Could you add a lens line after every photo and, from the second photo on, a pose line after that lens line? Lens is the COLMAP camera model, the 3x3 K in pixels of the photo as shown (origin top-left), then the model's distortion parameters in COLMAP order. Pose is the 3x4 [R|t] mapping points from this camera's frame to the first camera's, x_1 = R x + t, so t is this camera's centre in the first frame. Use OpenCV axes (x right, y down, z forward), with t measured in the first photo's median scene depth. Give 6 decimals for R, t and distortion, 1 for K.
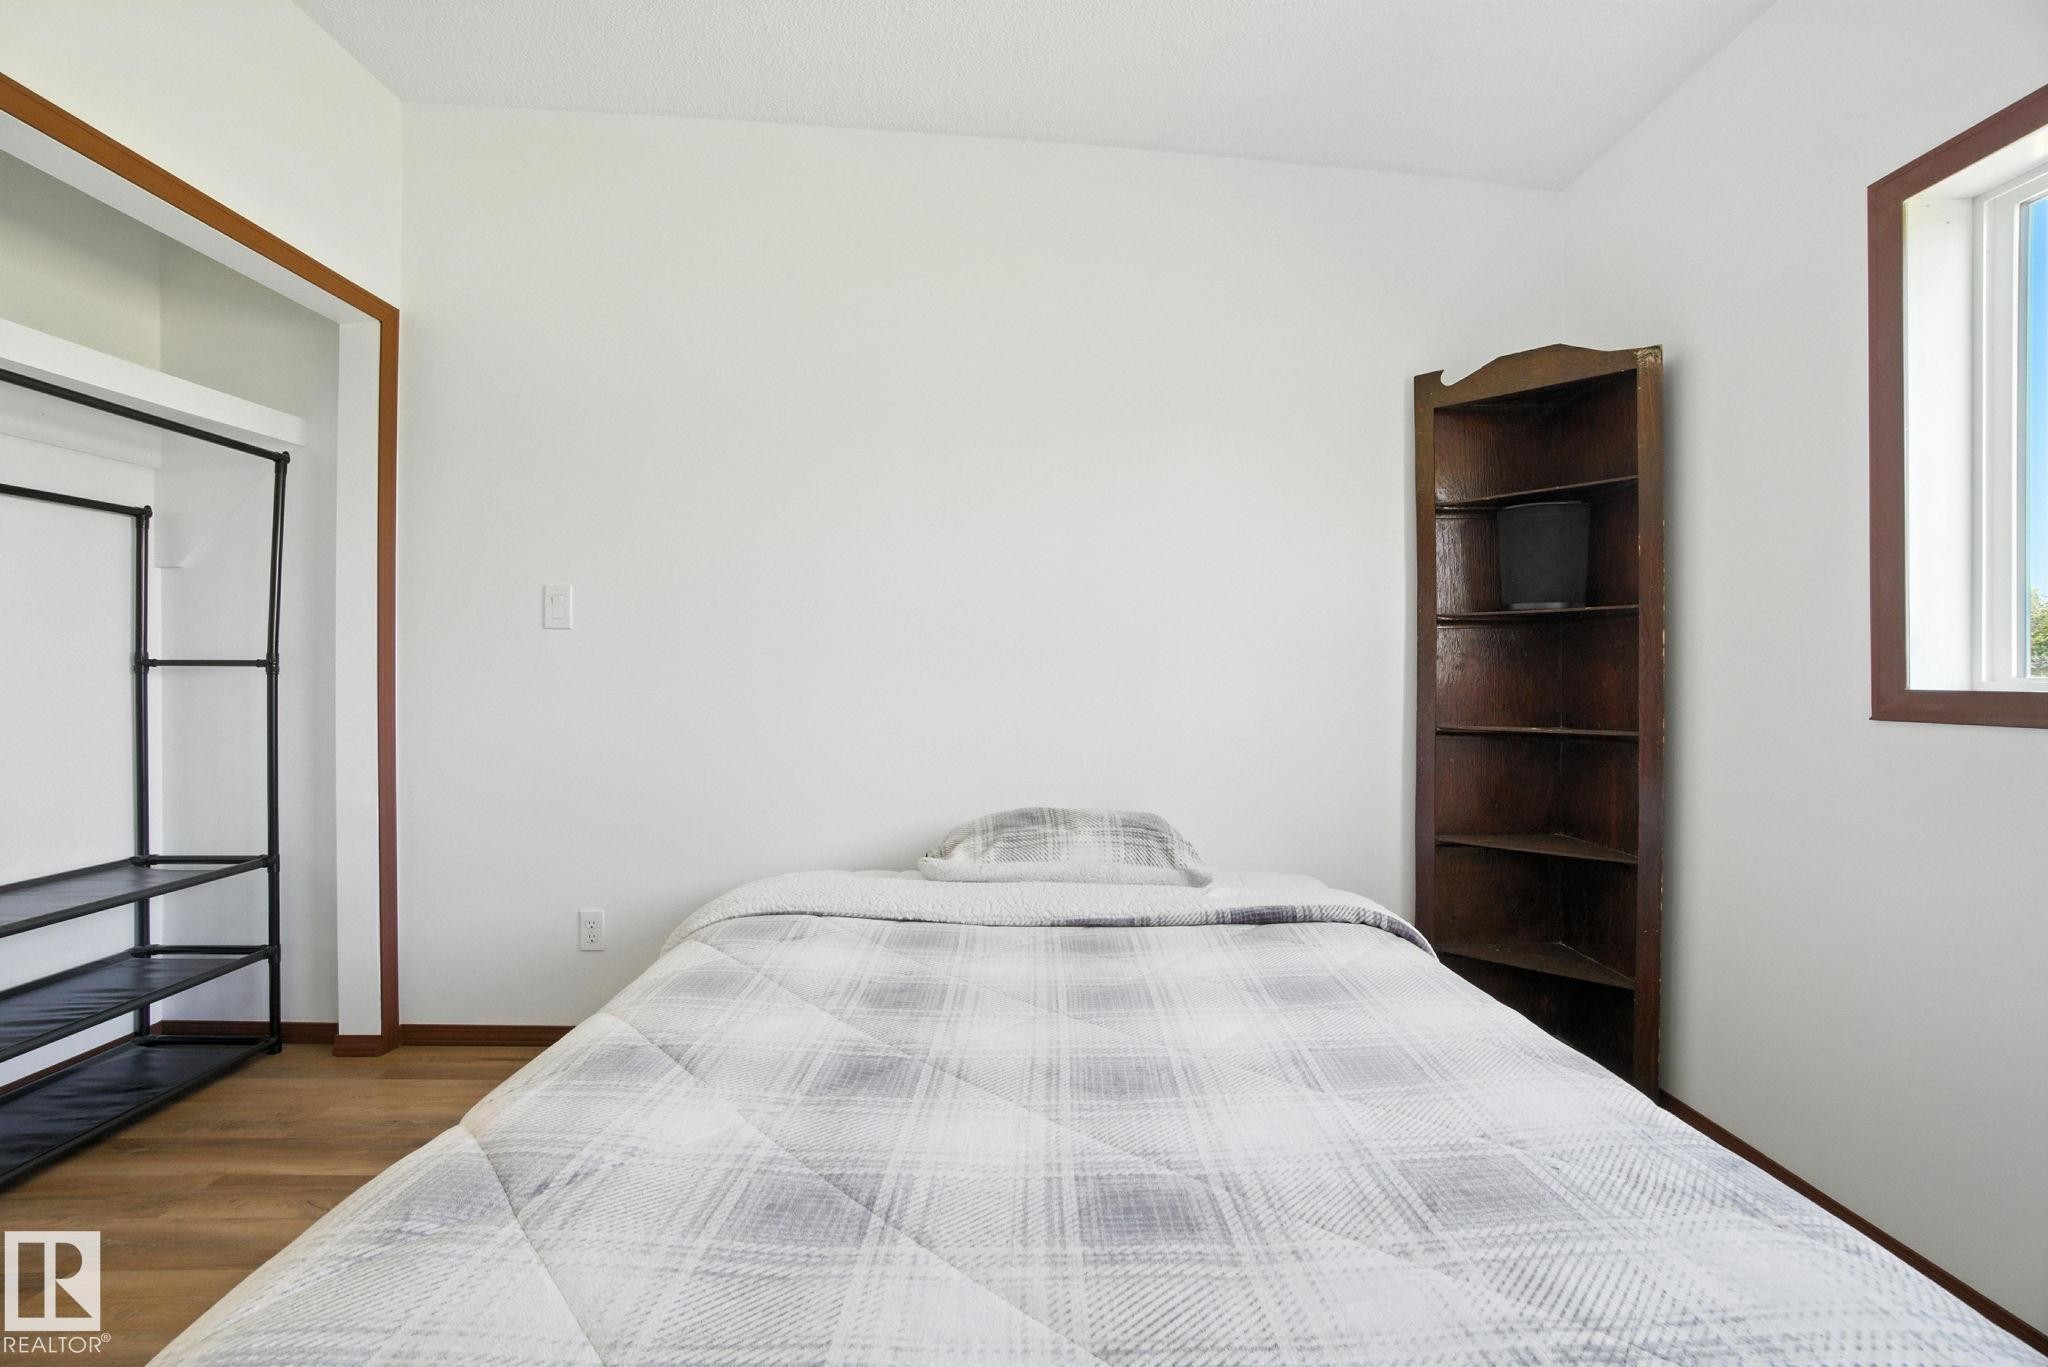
lens RADIAL K [[887.0, 0, 1028.9], [0, 887.0, 672.3], [0, 0, 1]] dist [-0.031835, 0.001611]
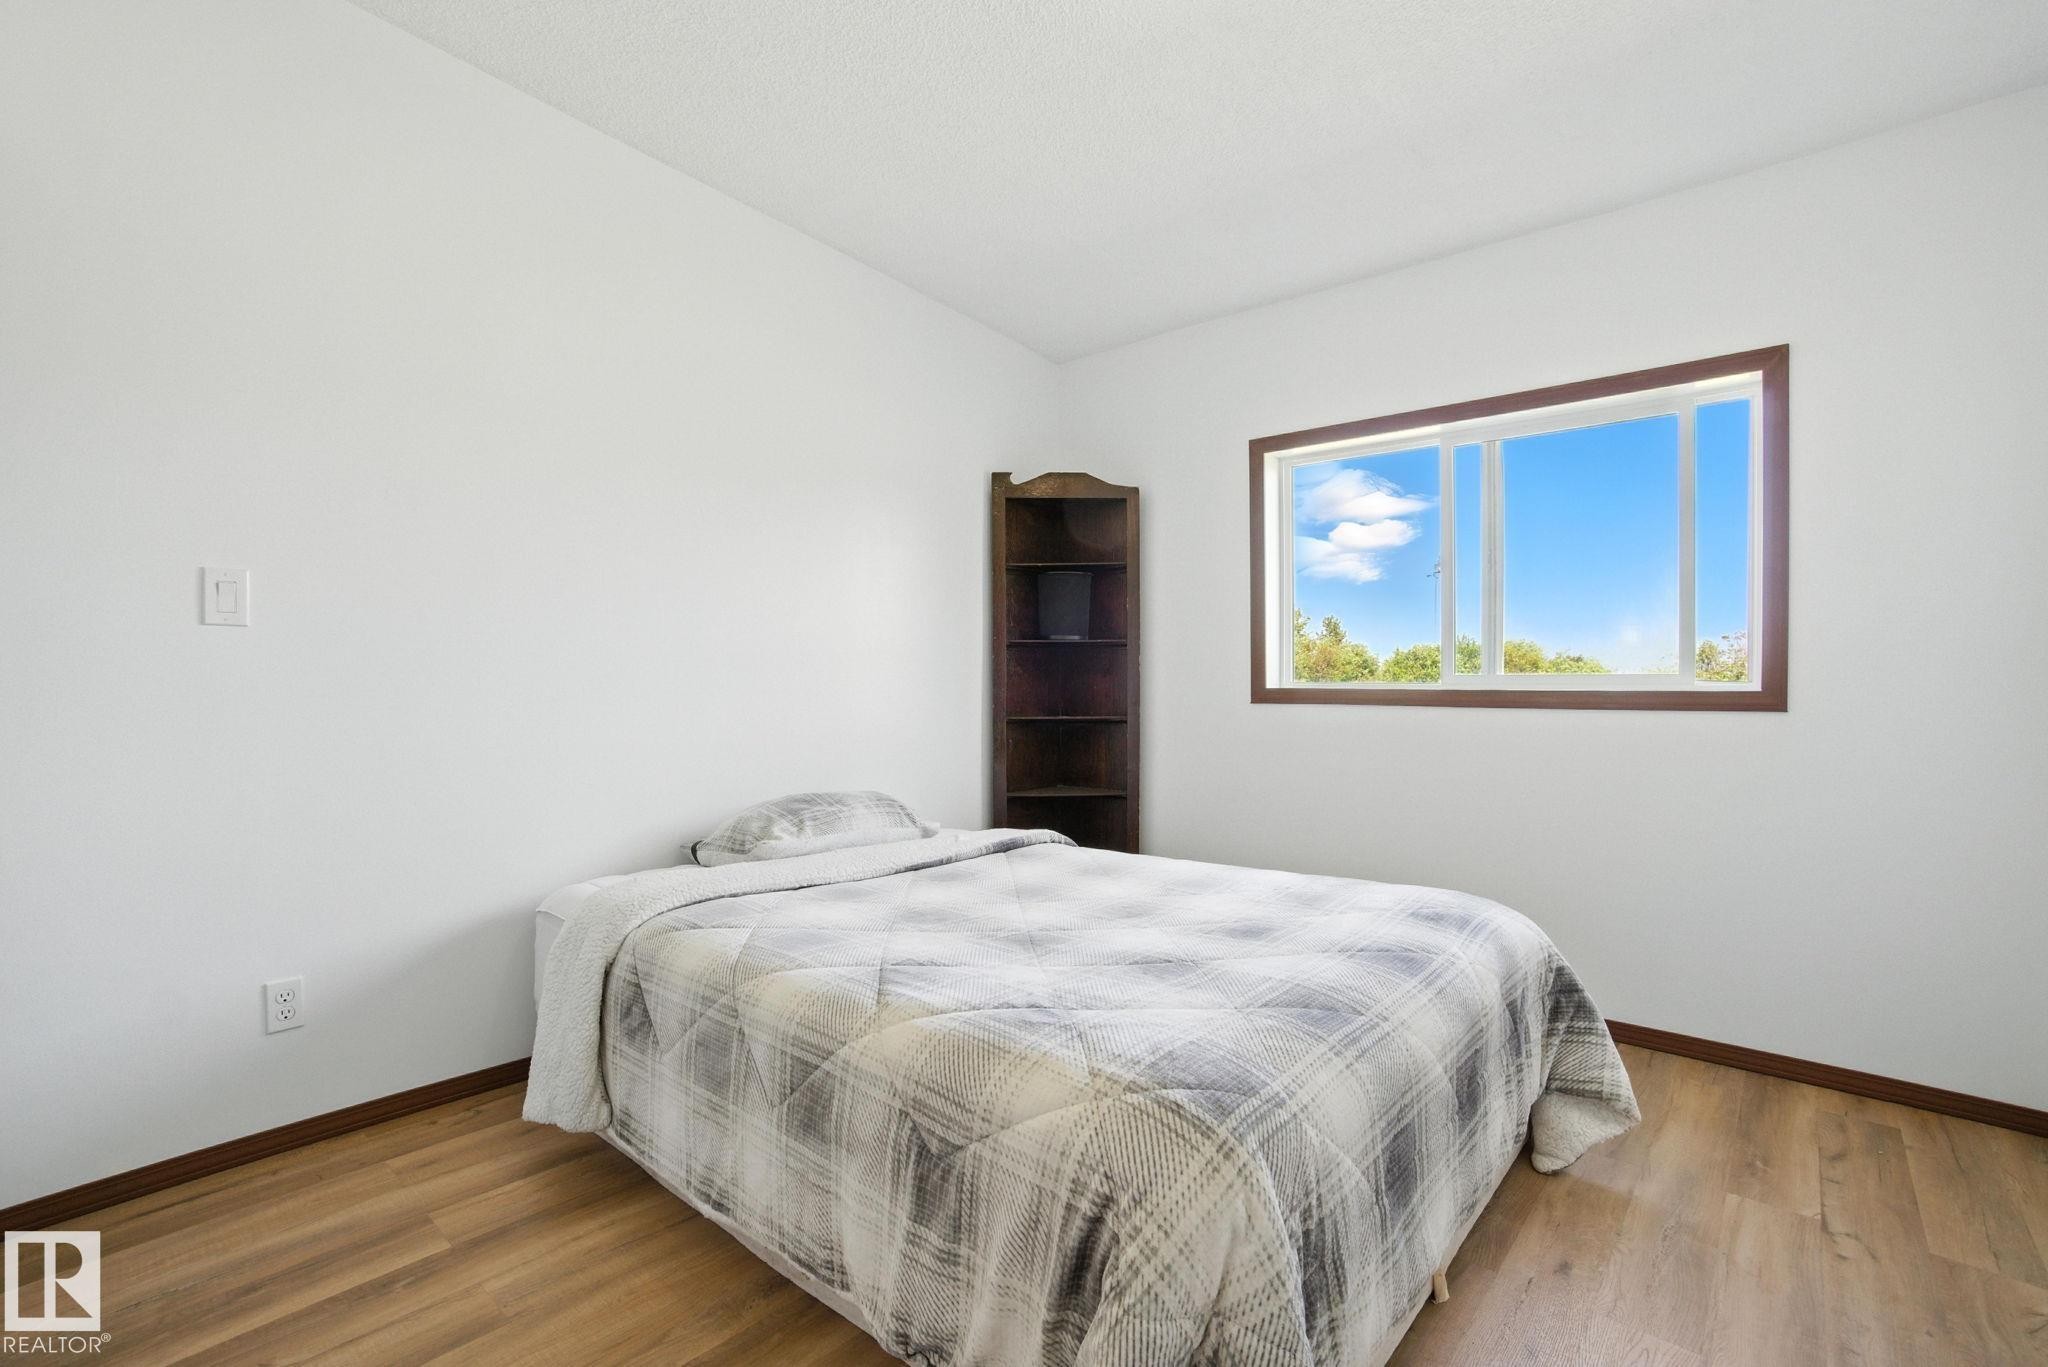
lens RADIAL K [[887.0, 0, 1031.4], [0, 887.0, 686.7], [0, 0, 1]] dist [-0.031835, 0.001611]
pose [[0.676340, -0.007406, 0.736552, -0.705313], [-0.002031, 0.999927, 0.011920, -0.006581], [-0.736586, -0.009558, 0.676276, -0.031253]]
